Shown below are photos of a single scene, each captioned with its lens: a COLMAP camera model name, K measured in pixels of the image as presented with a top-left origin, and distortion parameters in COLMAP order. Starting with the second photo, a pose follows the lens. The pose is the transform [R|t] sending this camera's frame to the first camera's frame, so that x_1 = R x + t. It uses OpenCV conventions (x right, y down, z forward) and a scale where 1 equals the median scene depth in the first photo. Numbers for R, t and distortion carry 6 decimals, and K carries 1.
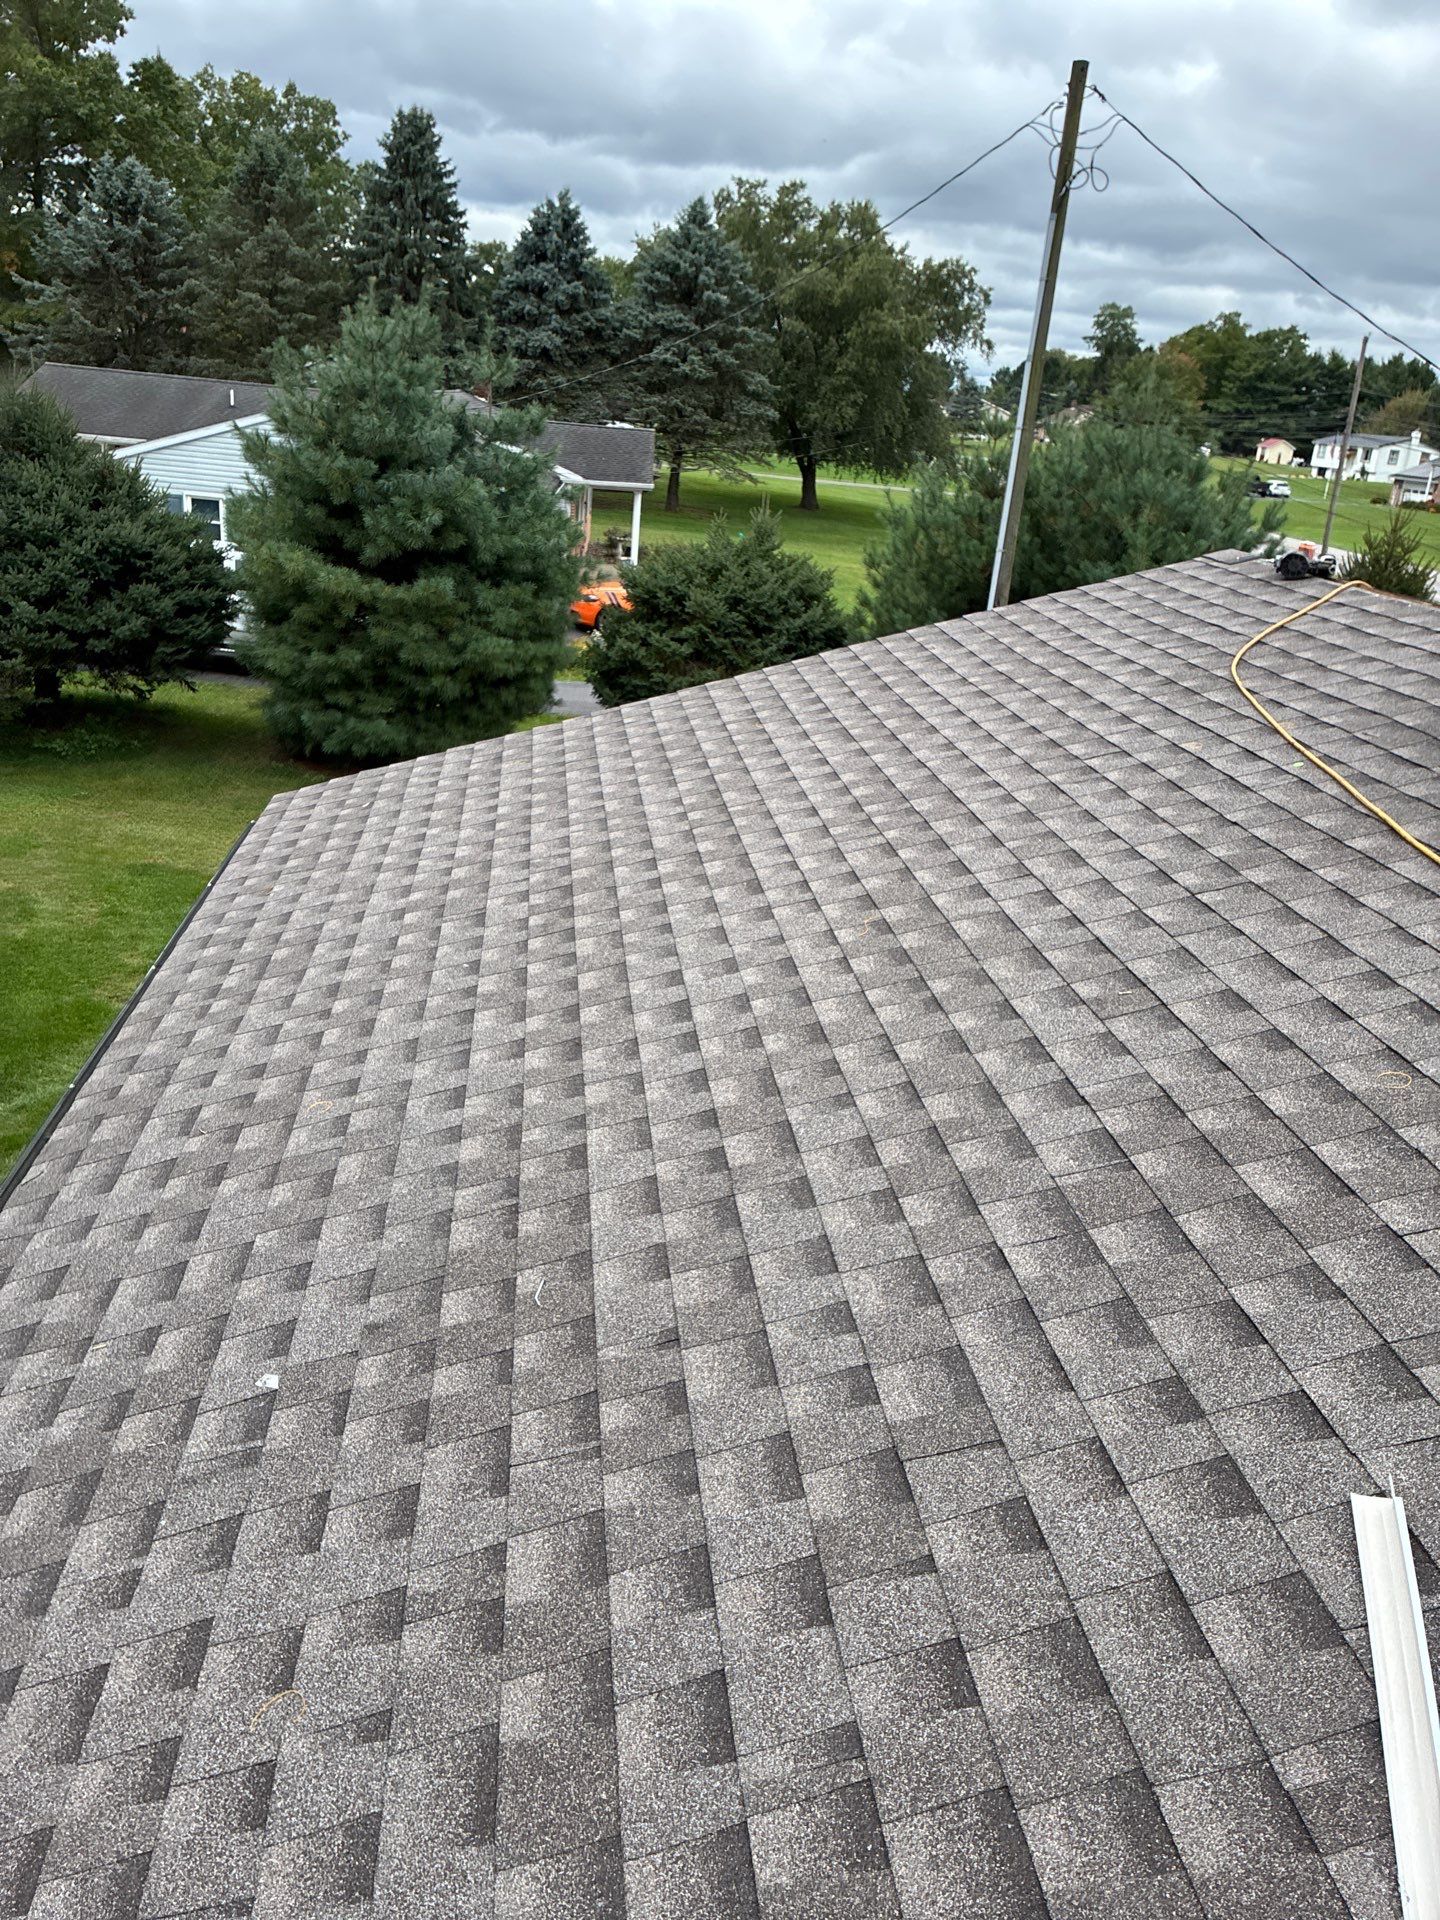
lens RADIAL K [[1434.7, 0, 725.6], [0, 1434.7, 970.0], [0, 0, 1]] dist [0.029386, -0.039584]
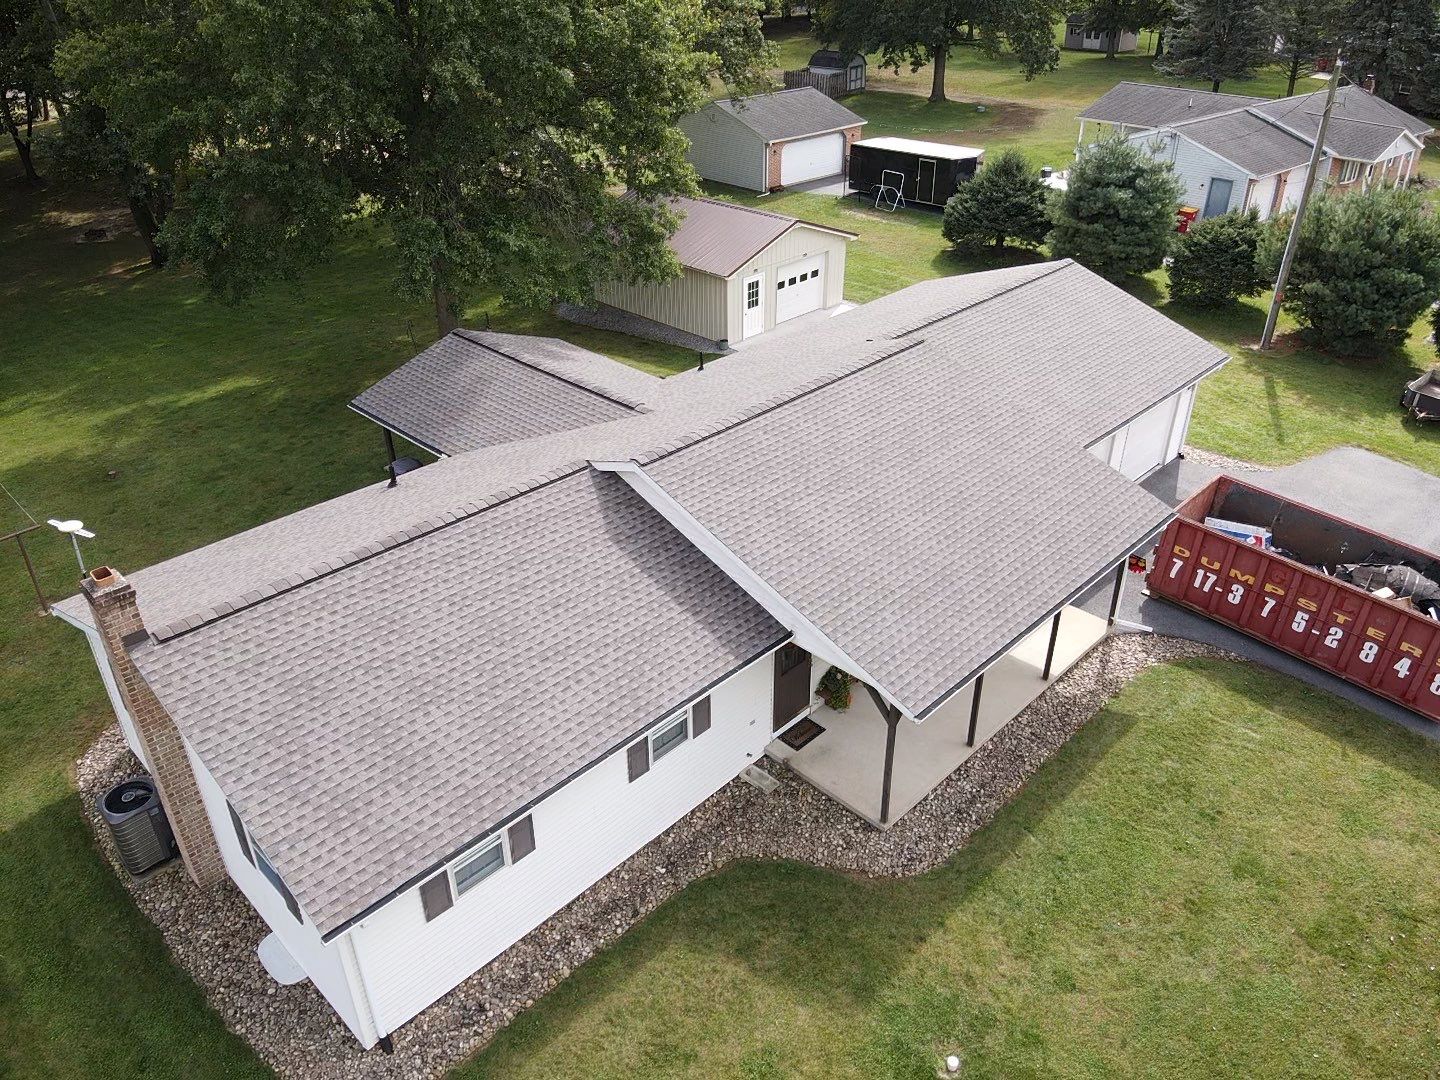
lens RADIAL K [[1041.7, 0, 718.1], [0, 1041.7, 533.7], [0, 0, 1]] dist [0.097568, -0.185265]
pose [[0.622669, 0.311454, -0.717830, 1.086603], [-0.225748, 0.949867, 0.216309, 0.053112], [0.749214, 0.027360, 0.661763, -1.059432]]
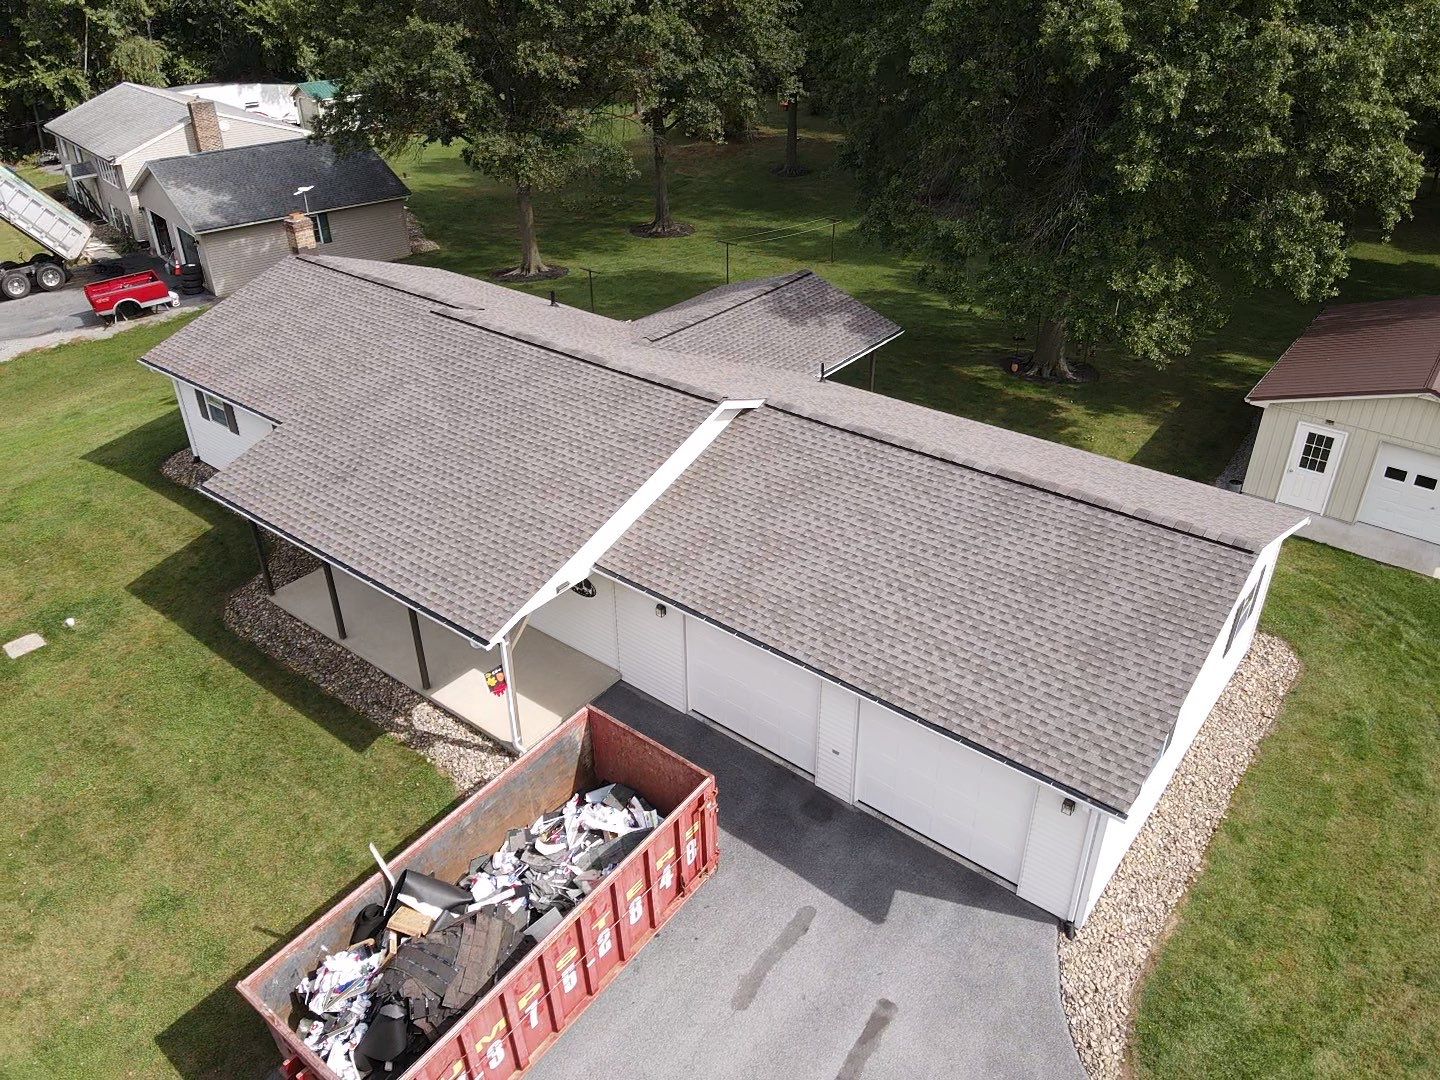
lens RADIAL K [[1041.7, 0, 718.9], [0, 1041.7, 529.5], [0, 0, 1]] dist [0.097568, -0.185265]
pose [[-0.705823, 0.285368, -0.648366, 0.997076], [-0.310169, 0.698374, 0.645034, -0.540877], [0.636874, 0.656383, -0.404416, 0.450705]]
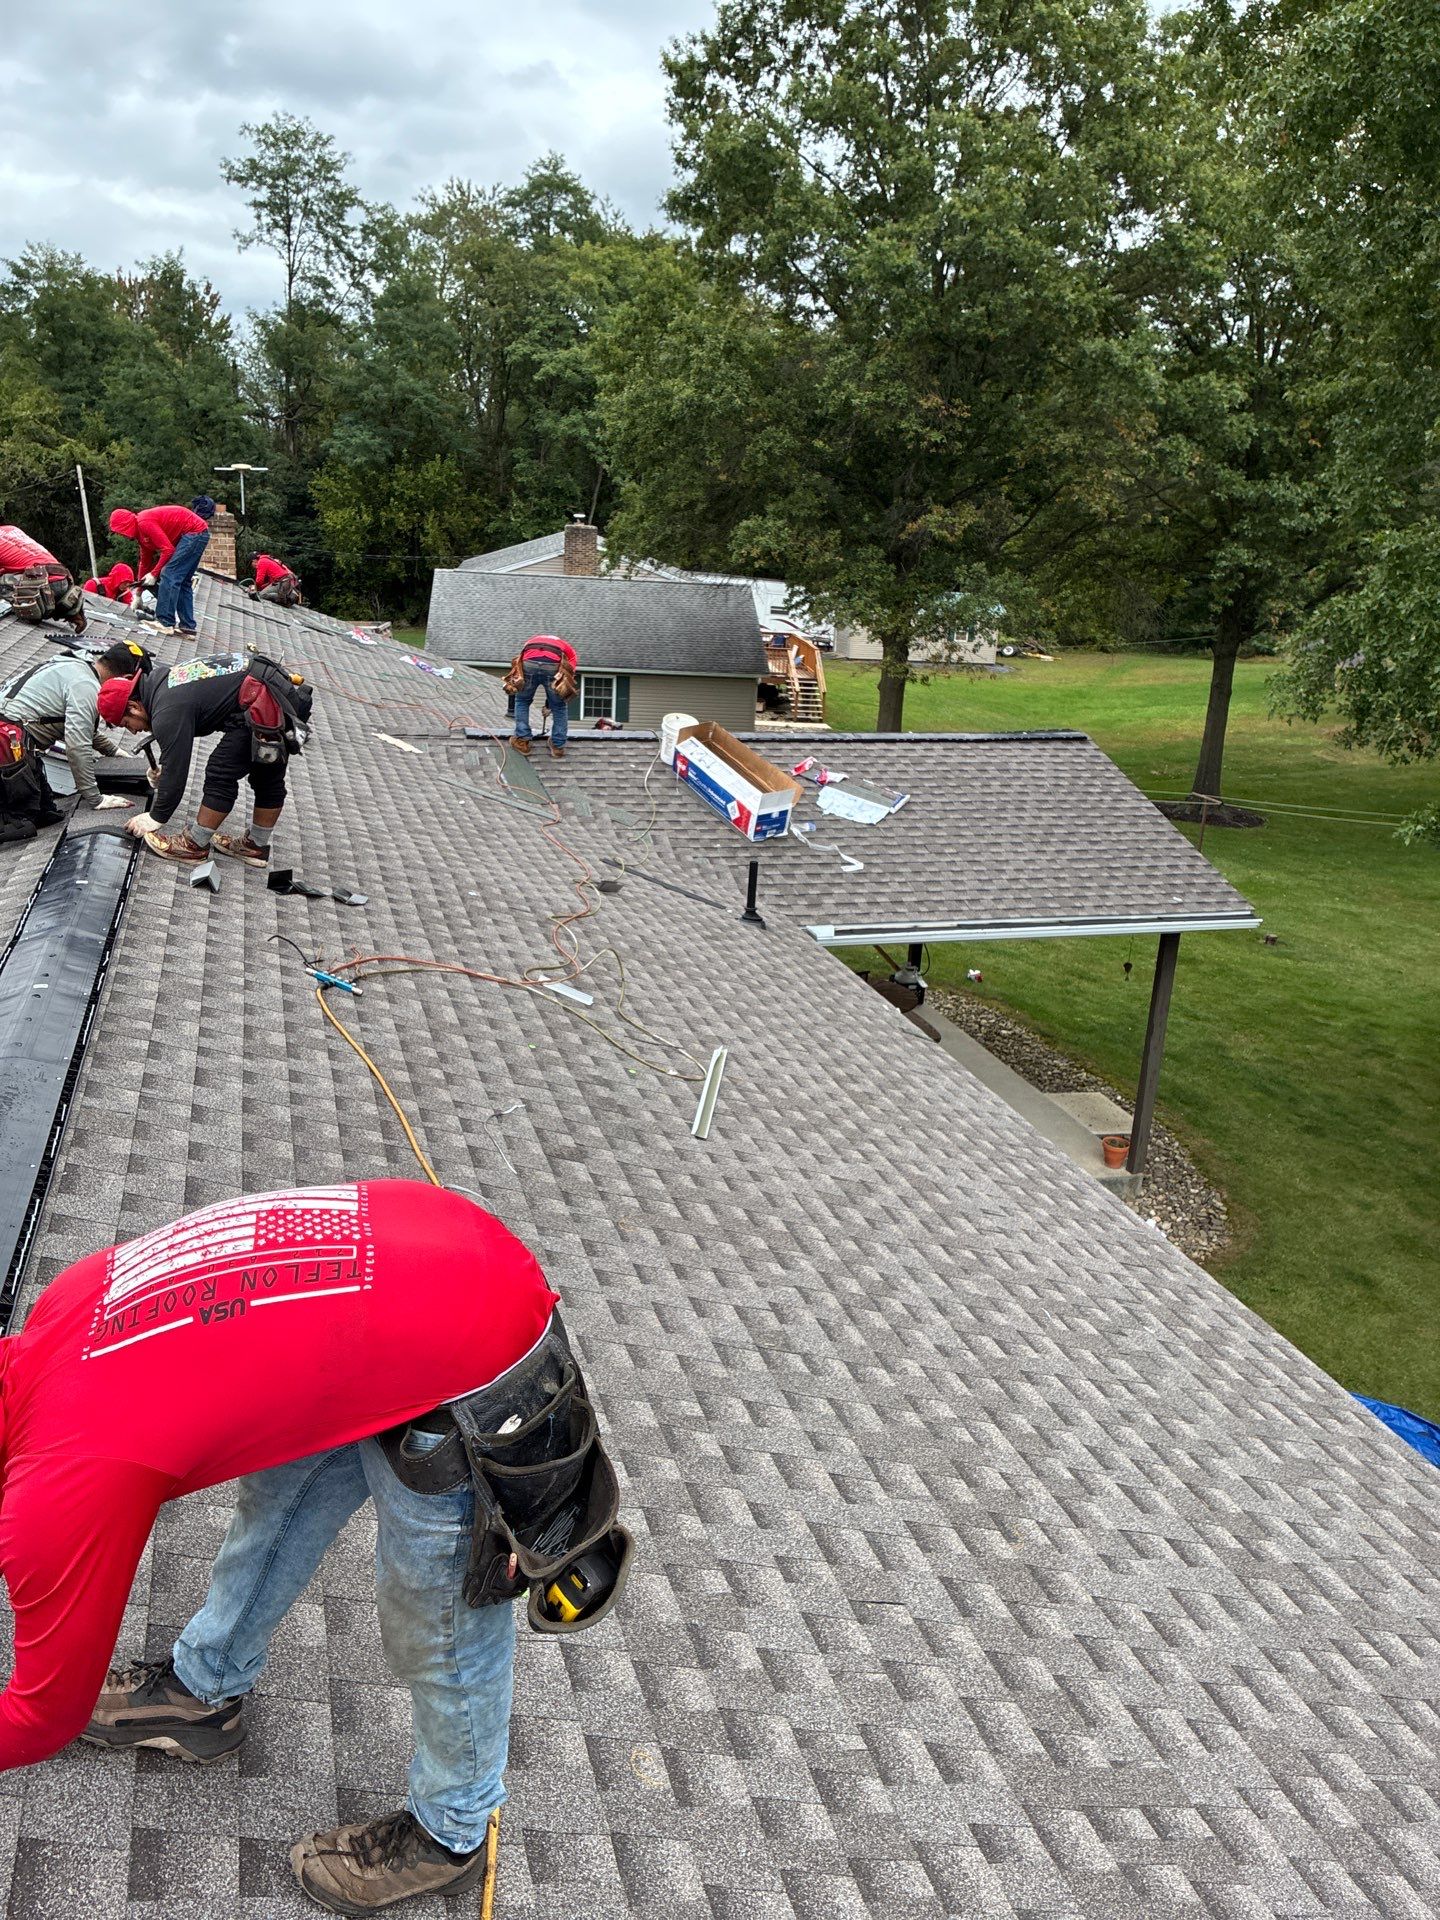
lens RADIAL K [[1434.7, 0, 711.5], [0, 1434.7, 964.0], [0, 0, 1]] dist [0.029386, -0.039584]
pose [[-0.973234, -0.079598, -0.215591, 0.115169], [-0.198246, 0.765307, 0.612376, -0.186922], [0.116249, 0.638725, -0.760603, 0.314909]]
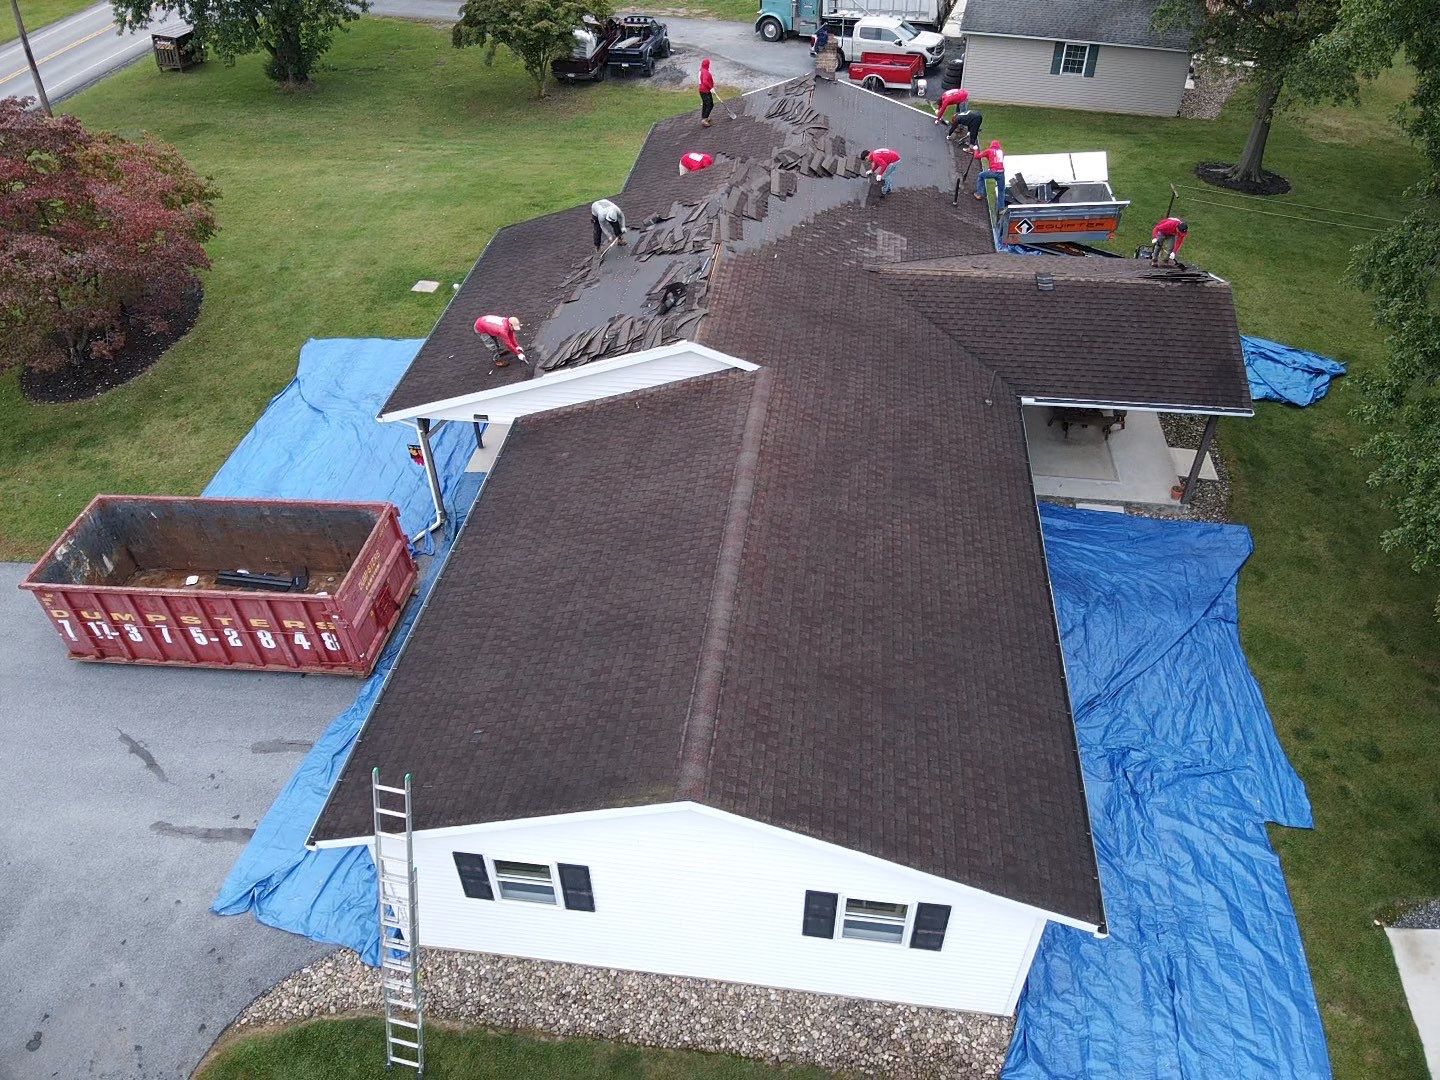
lens RADIAL K [[1041.7, 0, 717.0], [0, 1041.7, 531.3], [0, 0, 1]] dist [0.097568, -0.185265]
pose [[-0.967330, -0.216318, 0.132208, 0.075091], [0.017114, 0.464583, 0.885364, -0.746639], [-0.252941, 0.858702, -0.445703, 0.531787]]
